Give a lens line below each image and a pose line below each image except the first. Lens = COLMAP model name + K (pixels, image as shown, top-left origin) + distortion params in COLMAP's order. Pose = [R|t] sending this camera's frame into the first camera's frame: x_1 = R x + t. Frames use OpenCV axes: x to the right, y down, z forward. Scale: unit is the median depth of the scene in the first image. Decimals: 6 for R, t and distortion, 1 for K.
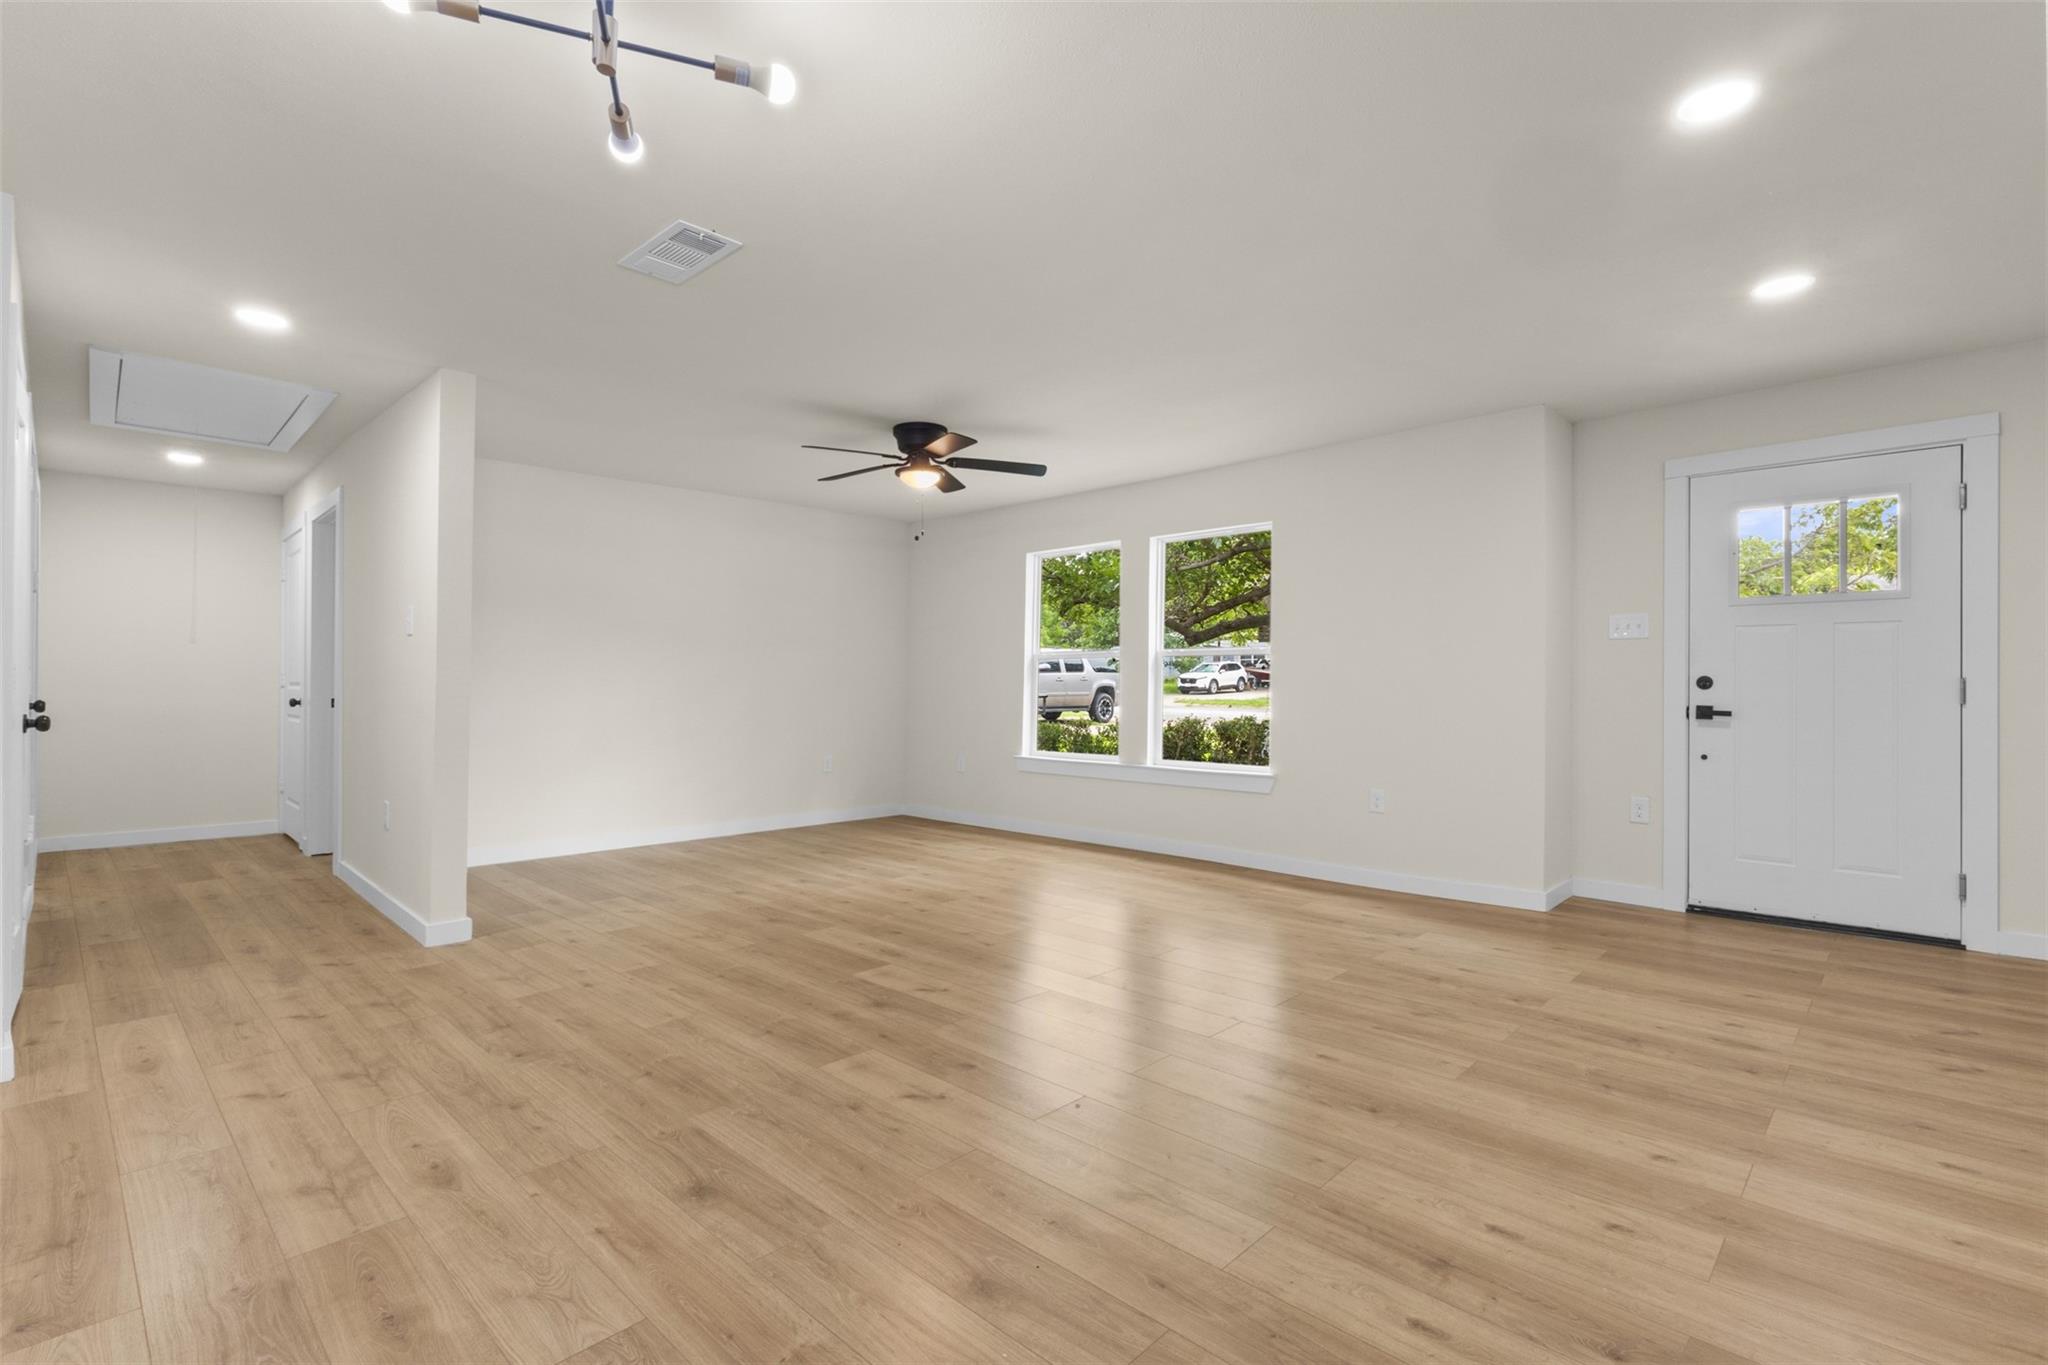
lens RADIAL K [[952.5, 0, 1035.0], [0, 952.5, 675.8], [0, 0, 1]] dist [0.019062, 0.000189]
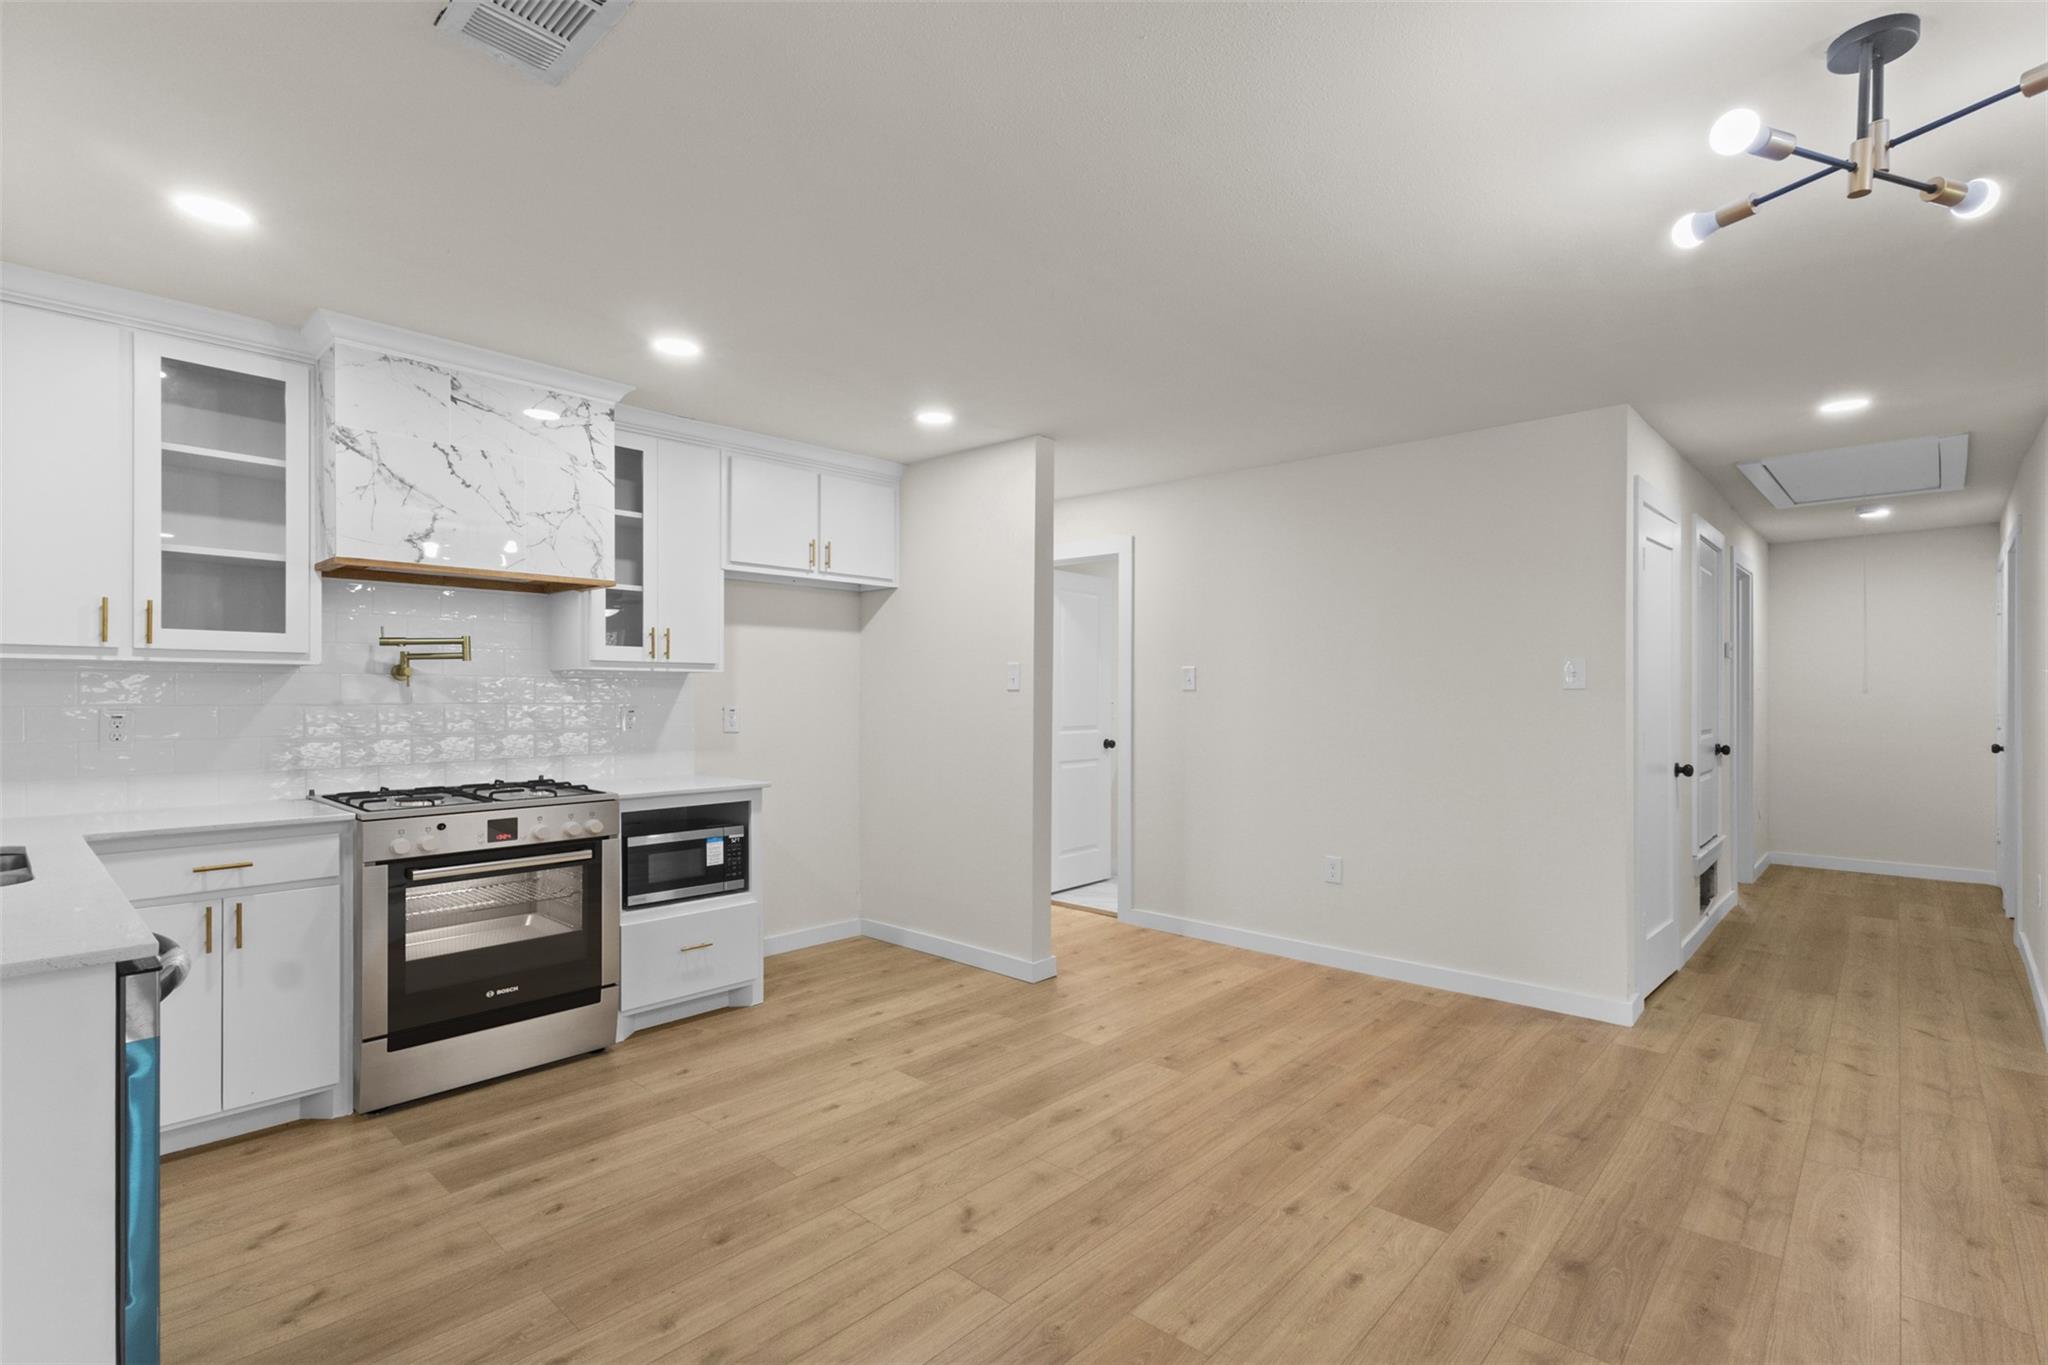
lens RADIAL K [[952.5, 0, 1023.6], [0, 952.5, 690.0], [0, 0, 1]] dist [0.019062, 0.000189]
pose [[0.040159, -0.013930, -0.999096, 0.335585], [0.013843, 0.999815, -0.013384, -0.074274], [0.999097, -0.013293, 0.040345, 0.059380]]
